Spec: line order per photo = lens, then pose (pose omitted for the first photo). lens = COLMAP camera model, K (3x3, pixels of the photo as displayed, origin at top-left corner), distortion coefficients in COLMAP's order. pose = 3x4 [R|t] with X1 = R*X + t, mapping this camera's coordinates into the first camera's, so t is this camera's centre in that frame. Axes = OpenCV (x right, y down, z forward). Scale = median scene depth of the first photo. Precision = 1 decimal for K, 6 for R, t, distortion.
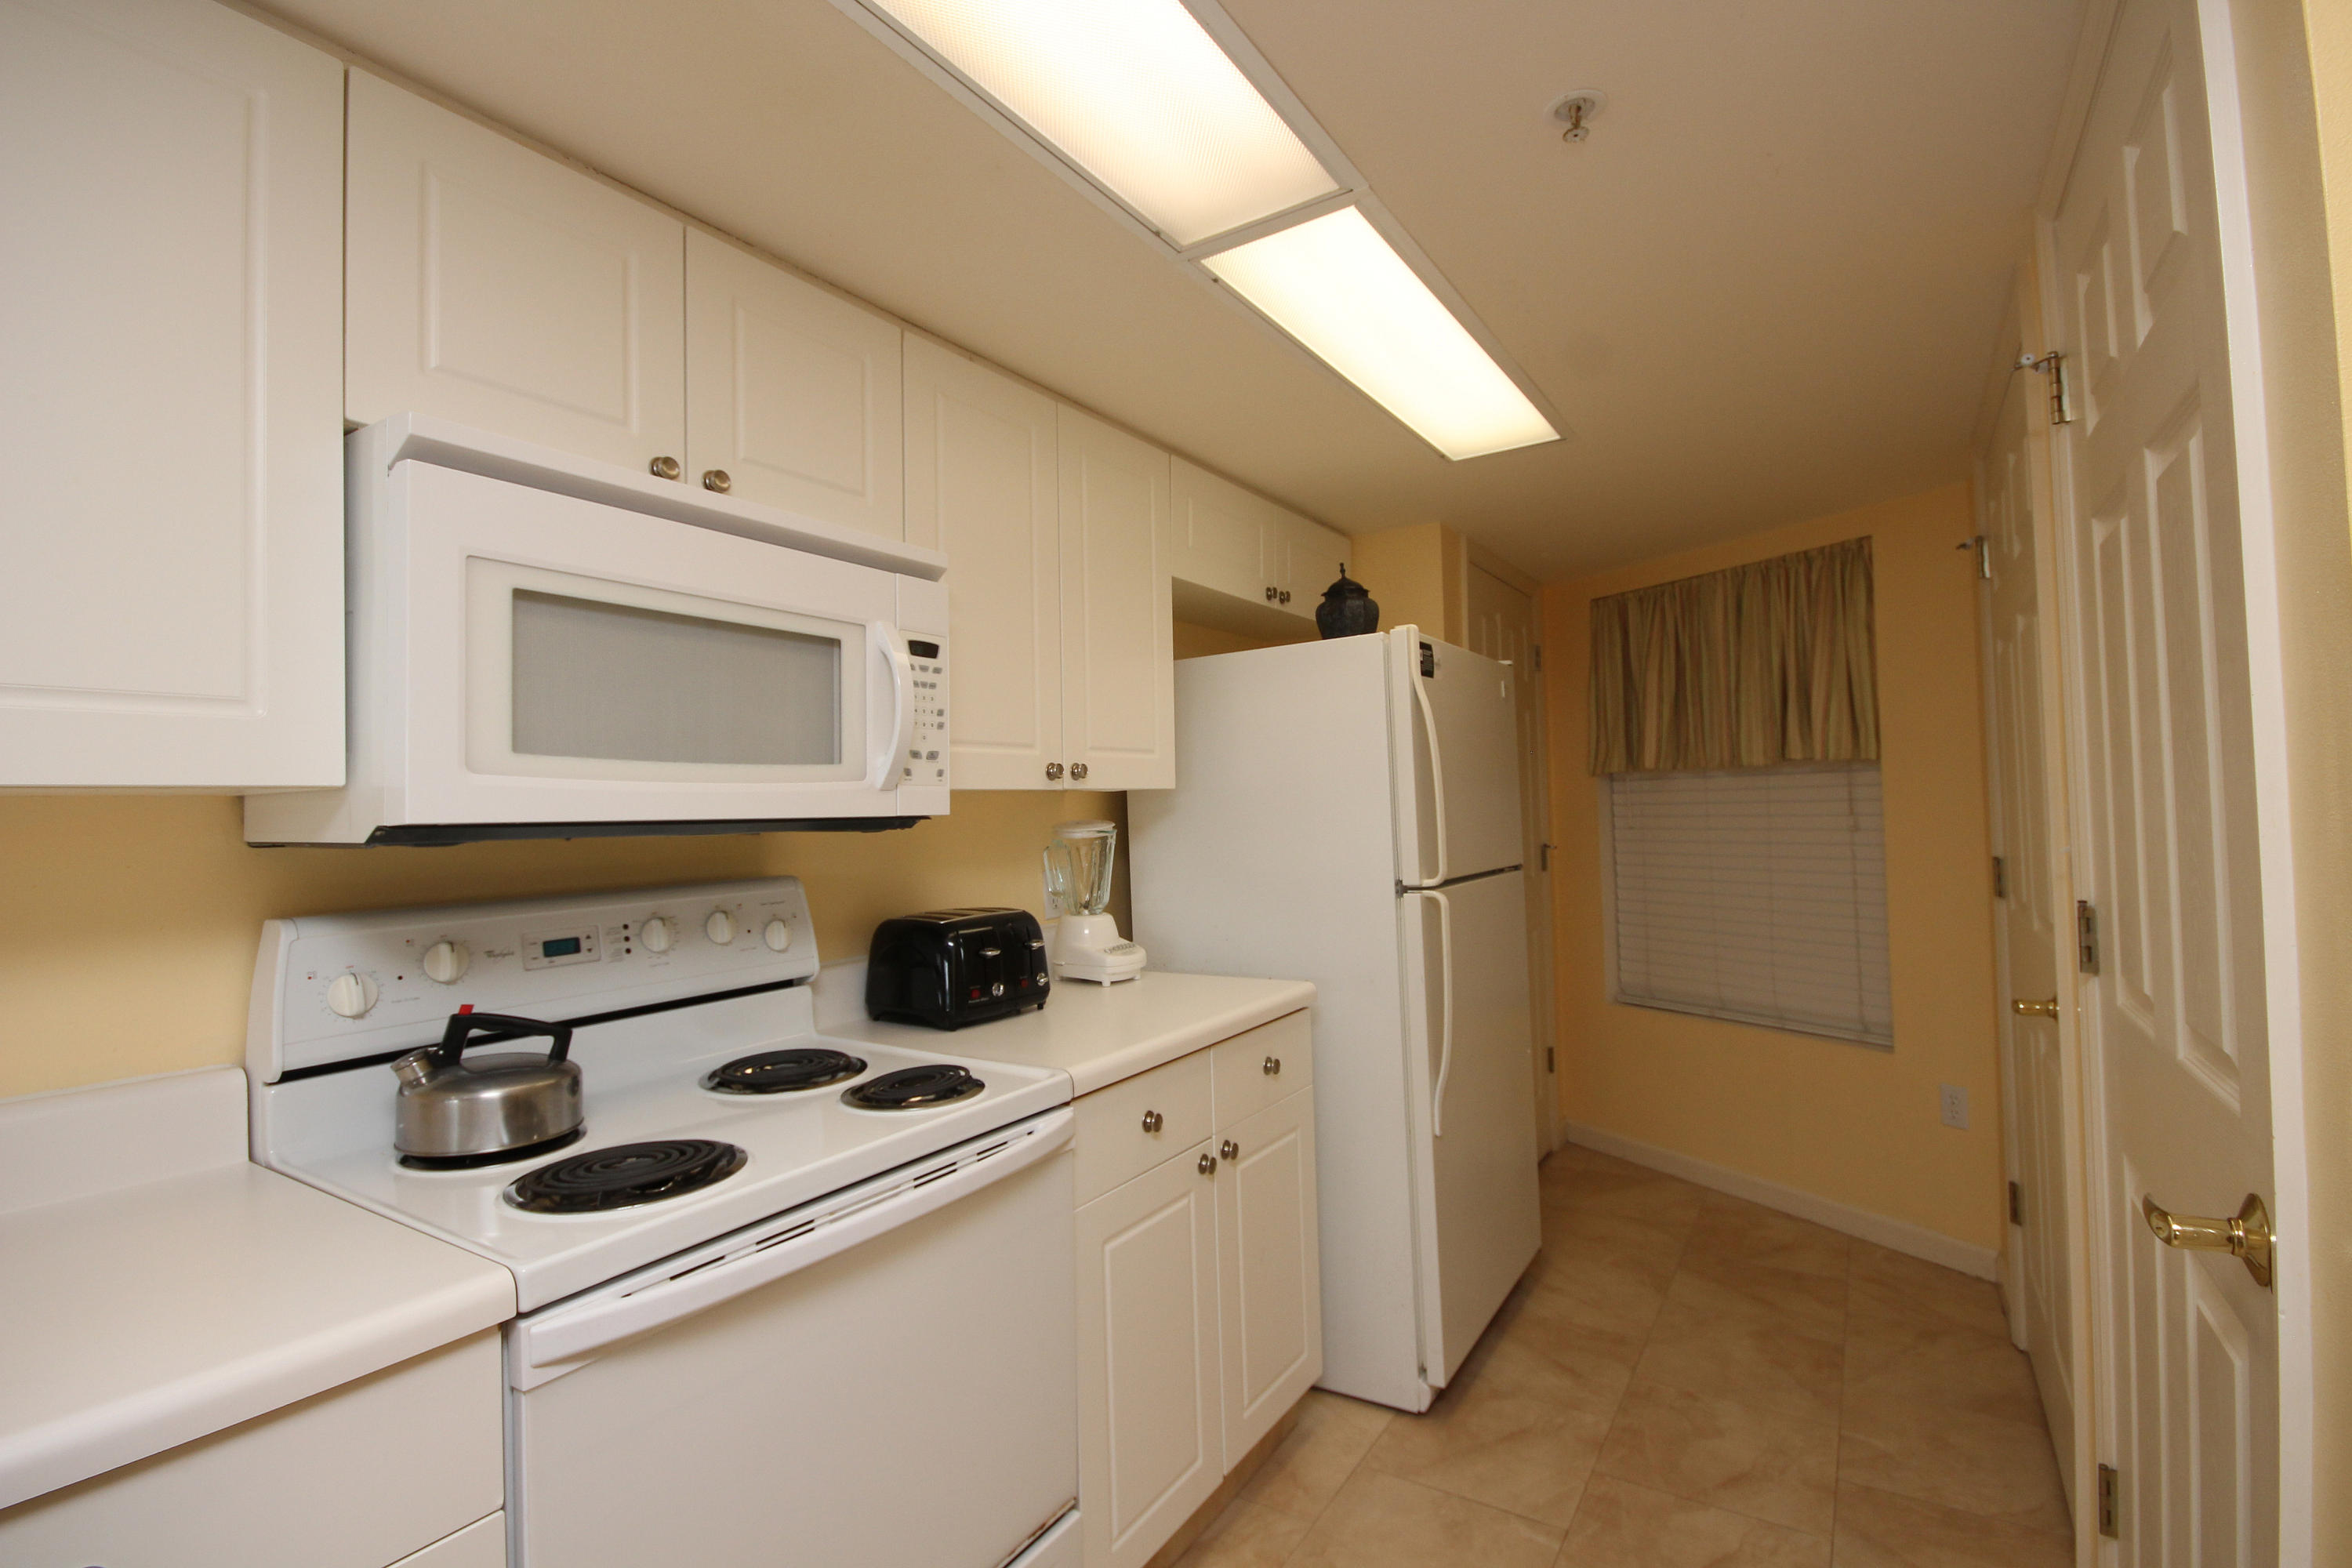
lens RADIAL K [[1096.1, 0, 1180.8], [0, 1096.1, 785.8], [0, 0, 1]] dist [-0.000230, 0.001012]
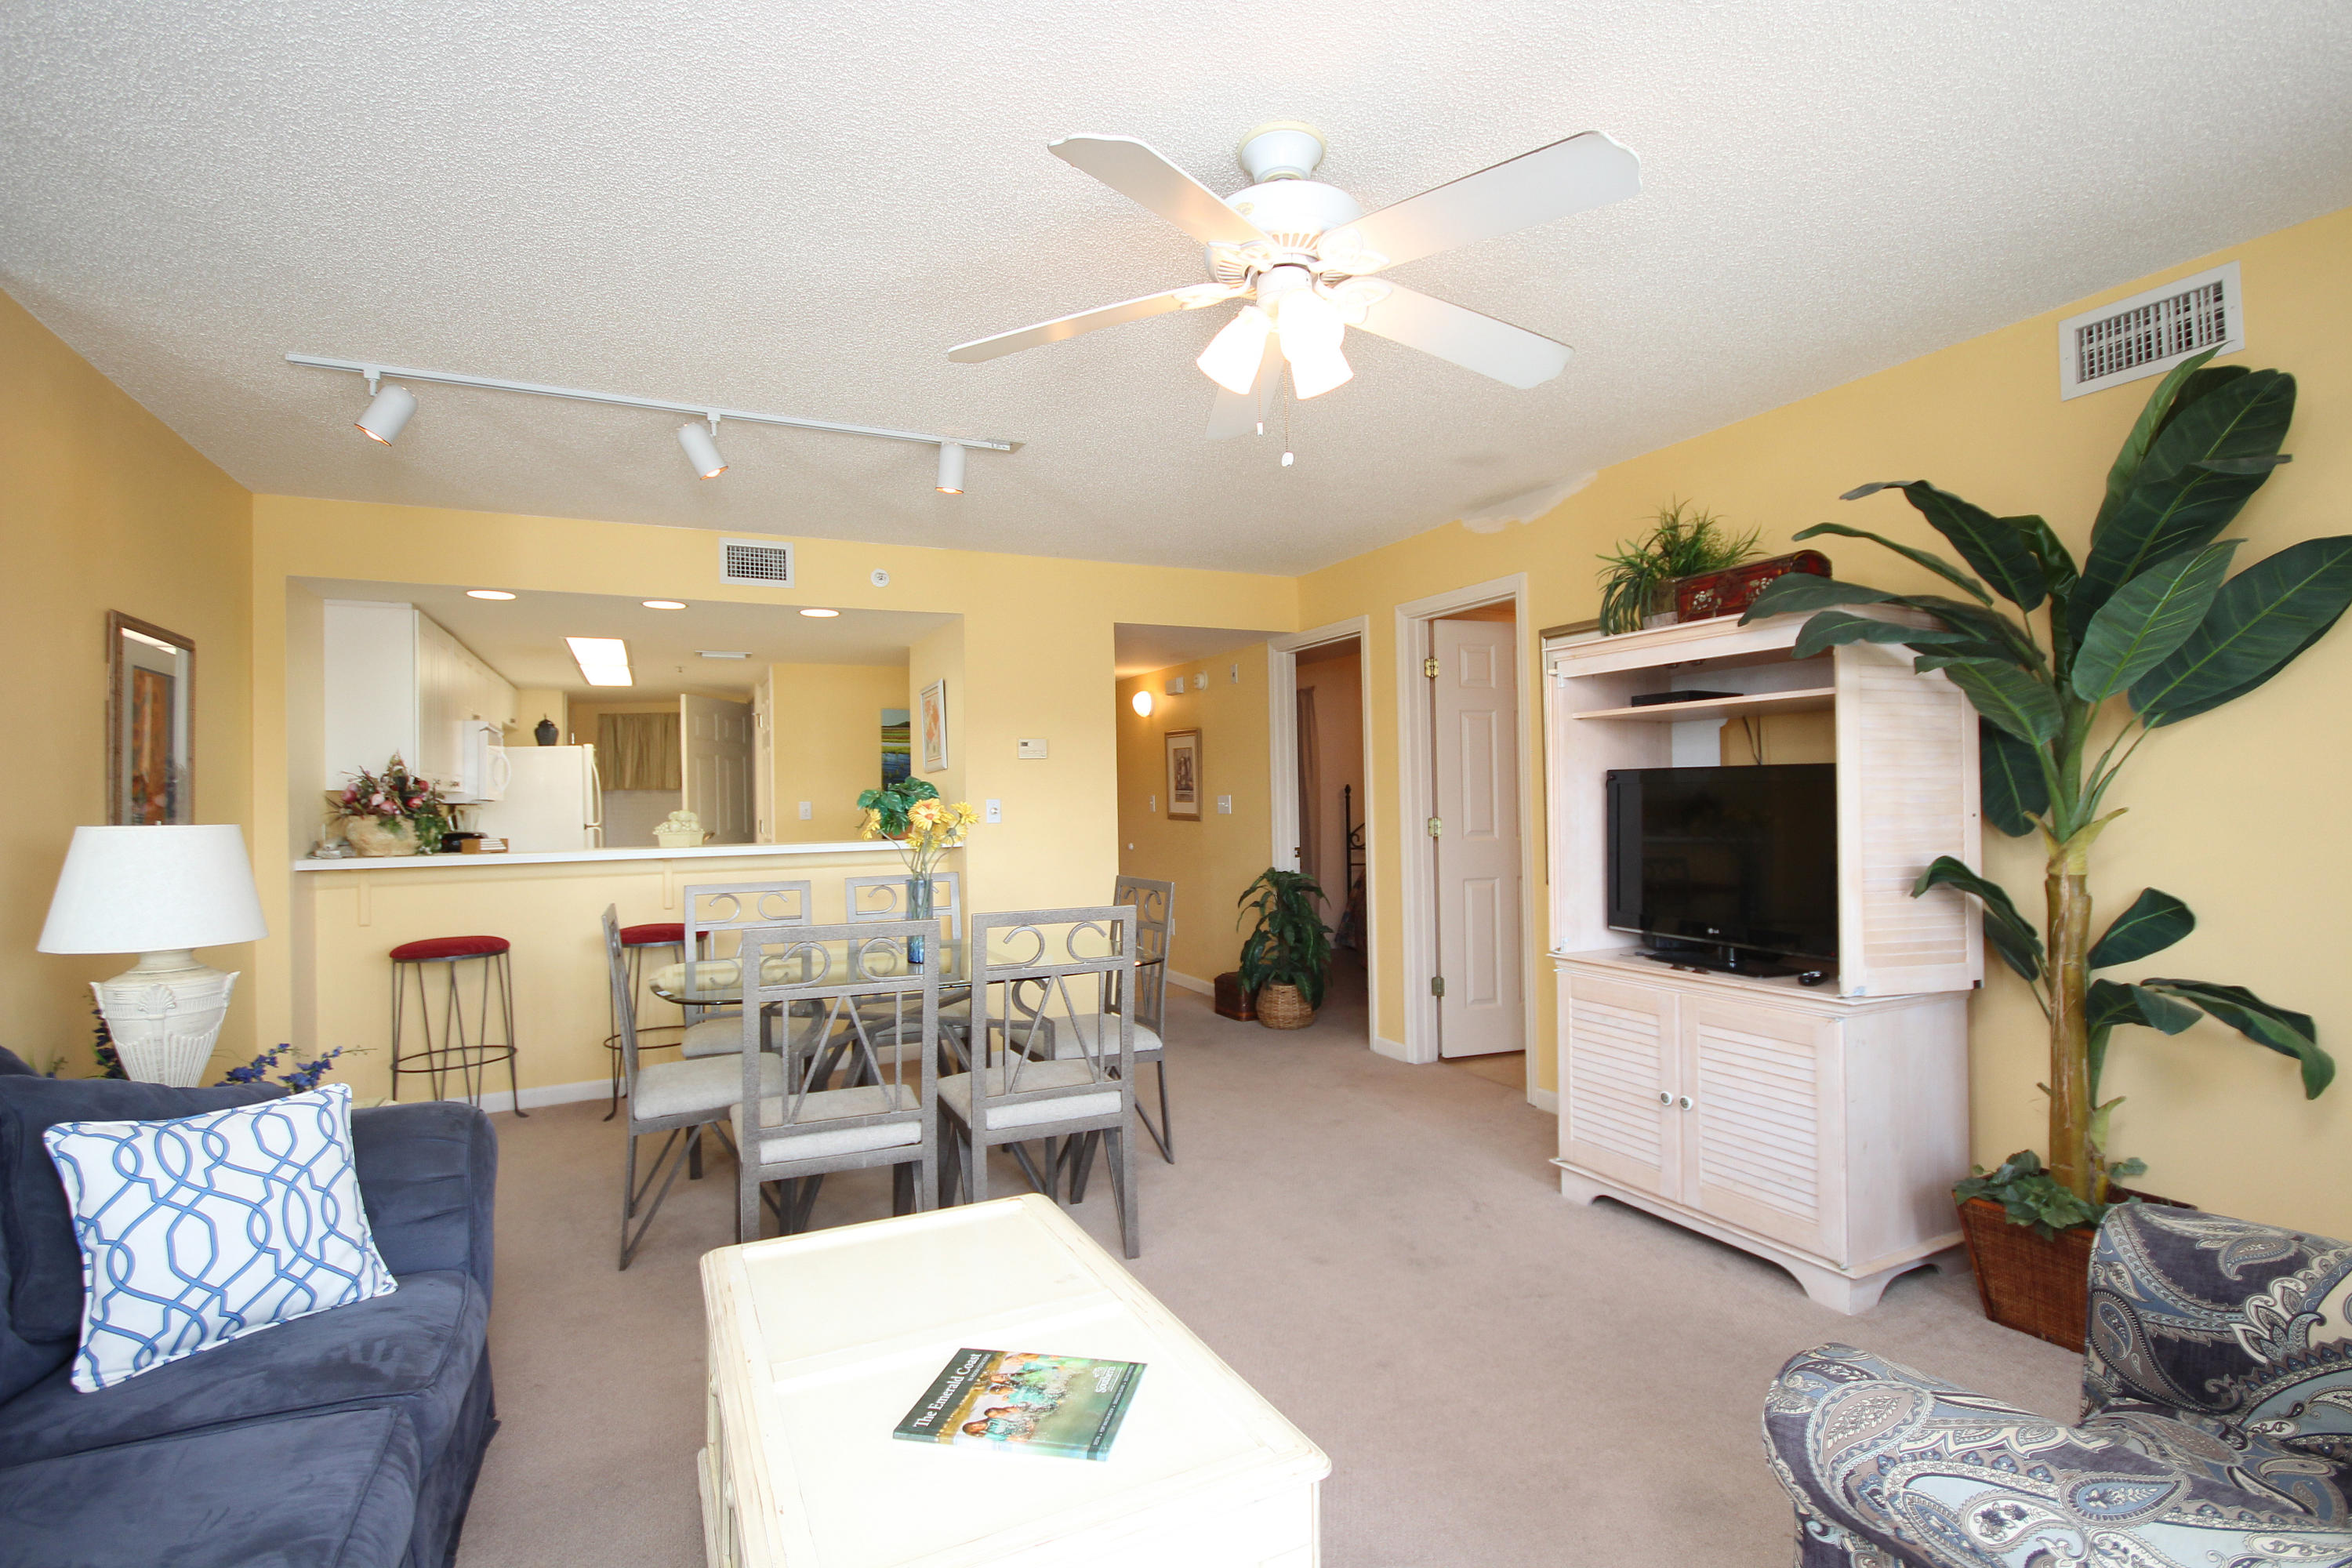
lens RADIAL K [[1089.3, 0, 1176.0], [0, 1089.3, 784.0], [0, 0, 1]] dist [0.008480, 0.000313]
pose [[0.535602, 0.028125, 0.844002, -1.496664], [-0.018652, 0.999595, -0.021473, 0.005620], [-0.844264, -0.004242, 0.535910, -2.063210]]
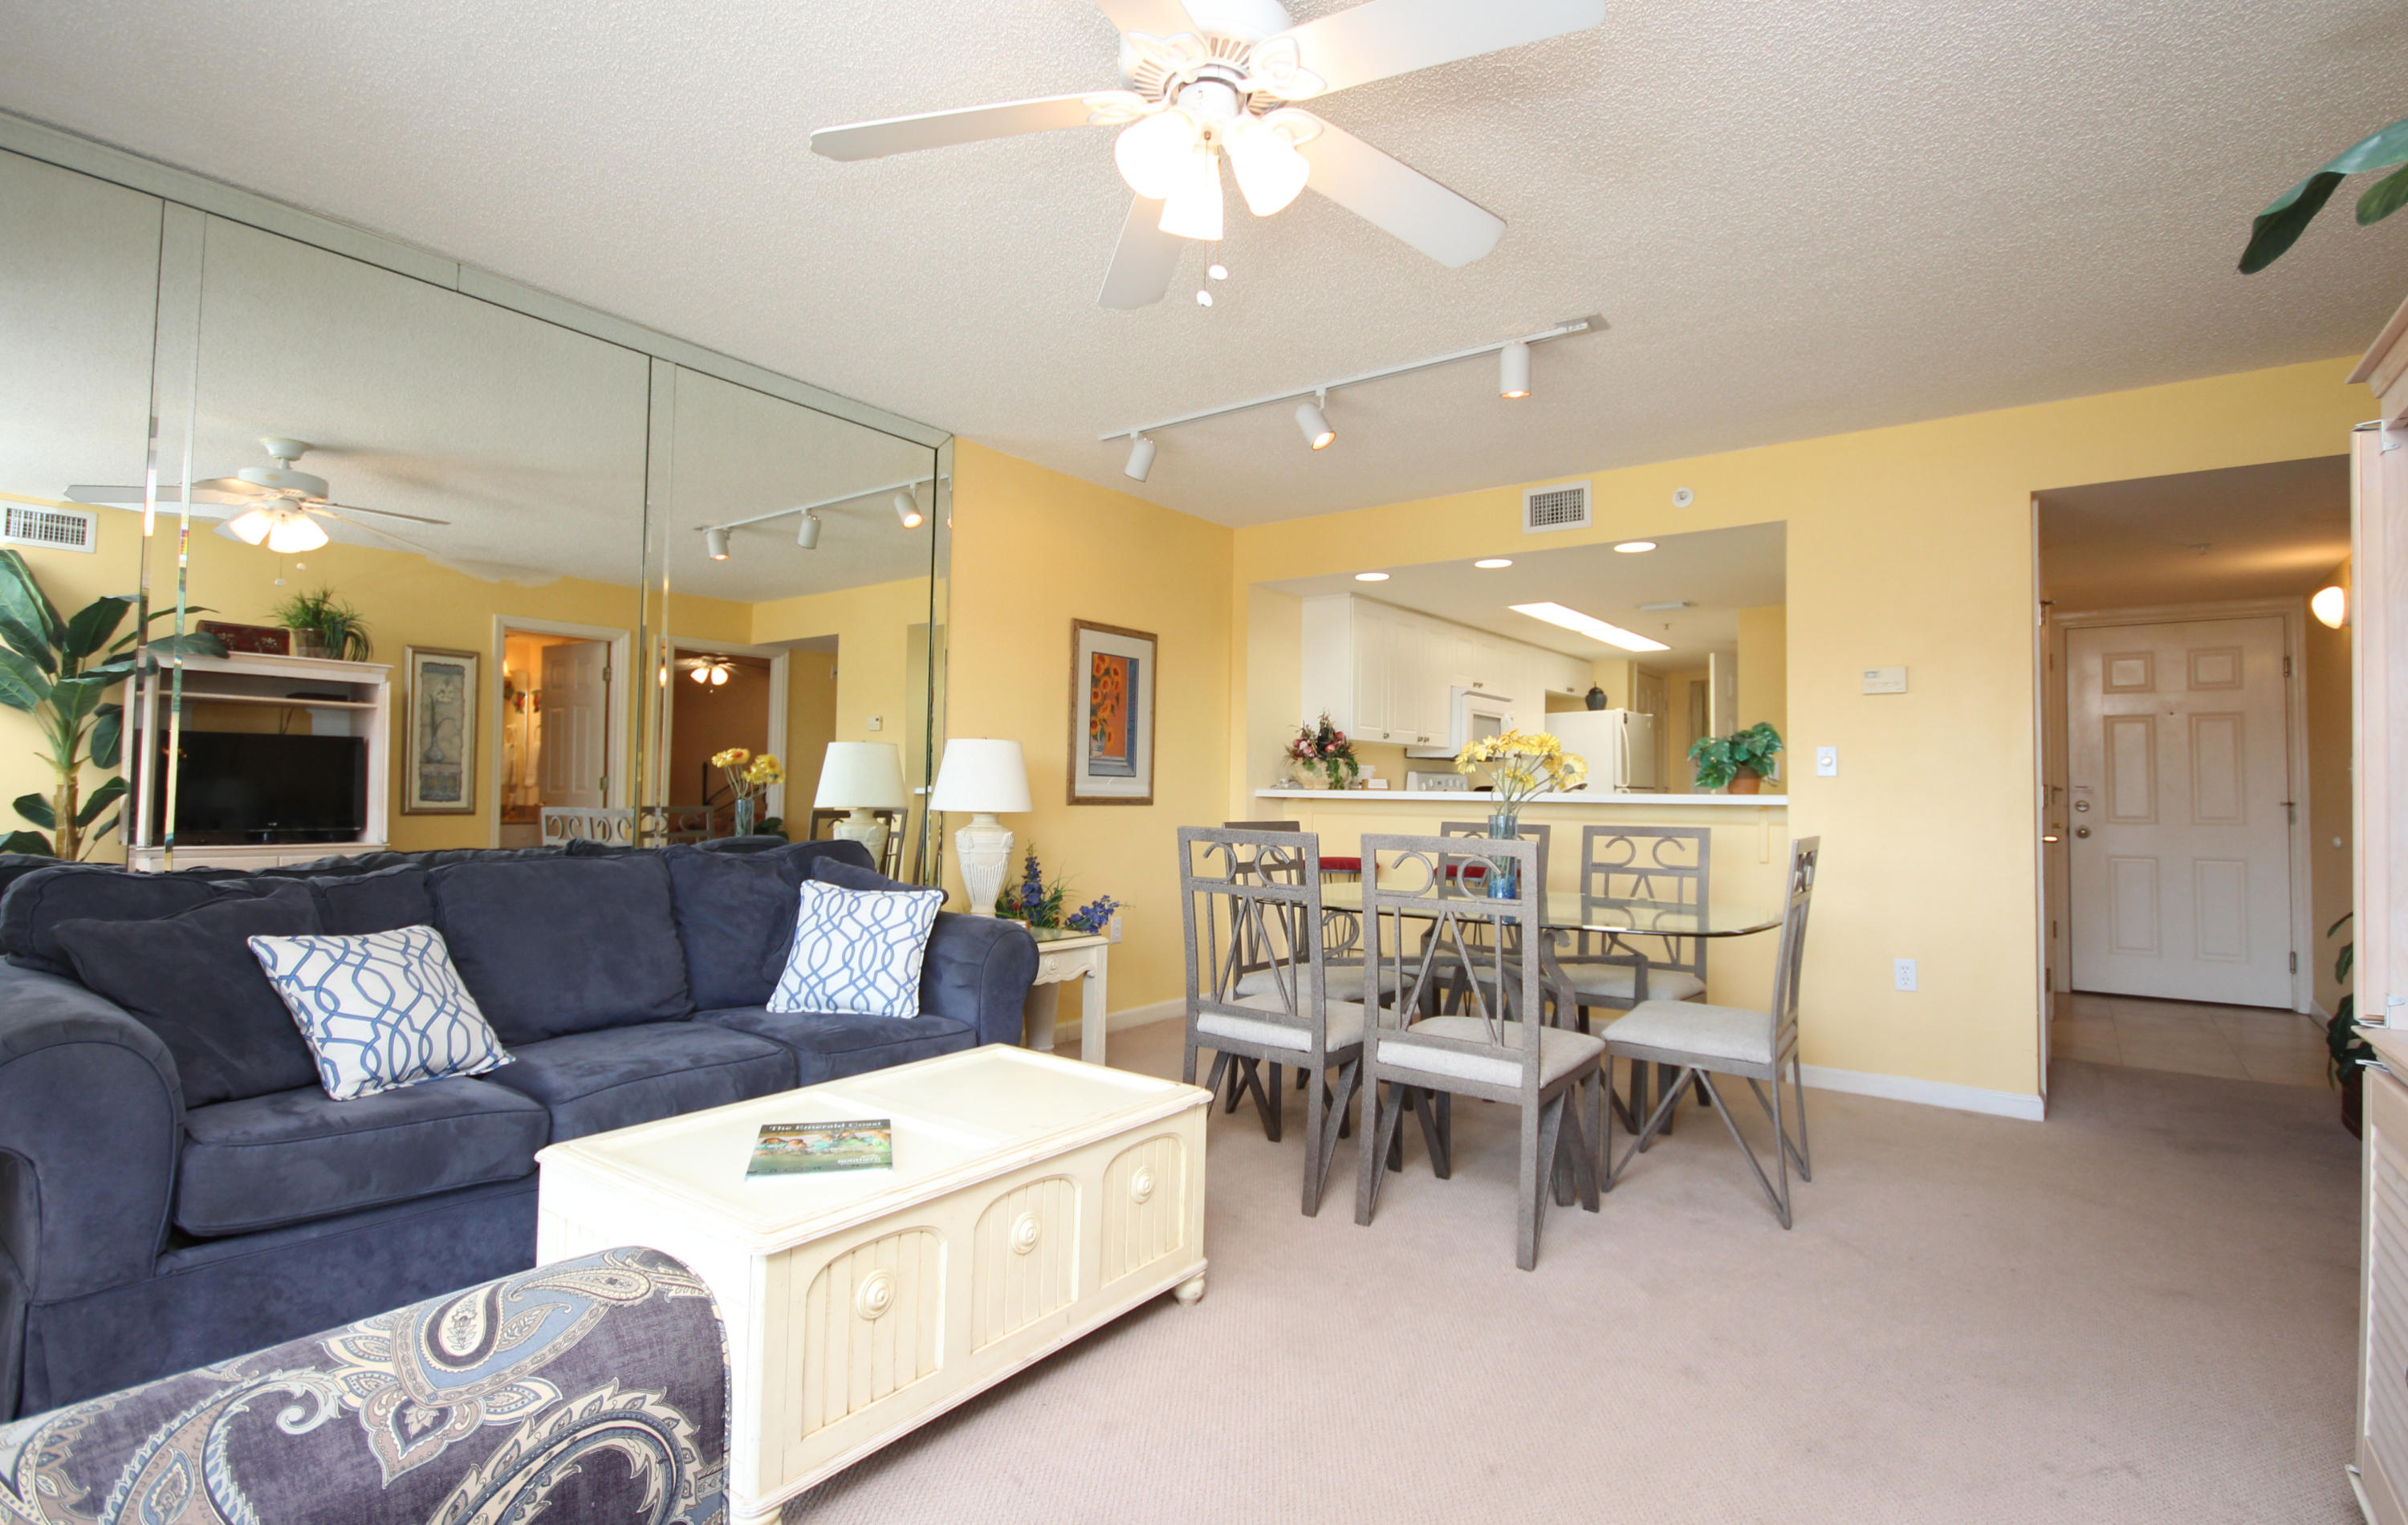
lens RADIAL K [[1149.8, 0, 1222.8], [0, 1149.8, 751.3], [0, 0, 1]] dist [0.003796, -0.000266]
pose [[0.996624, 0.037991, -0.072784, -0.703118], [-0.038590, 0.999232, -0.006832, 0.050931], [0.072469, 0.009618, 0.997324, -2.453858]]
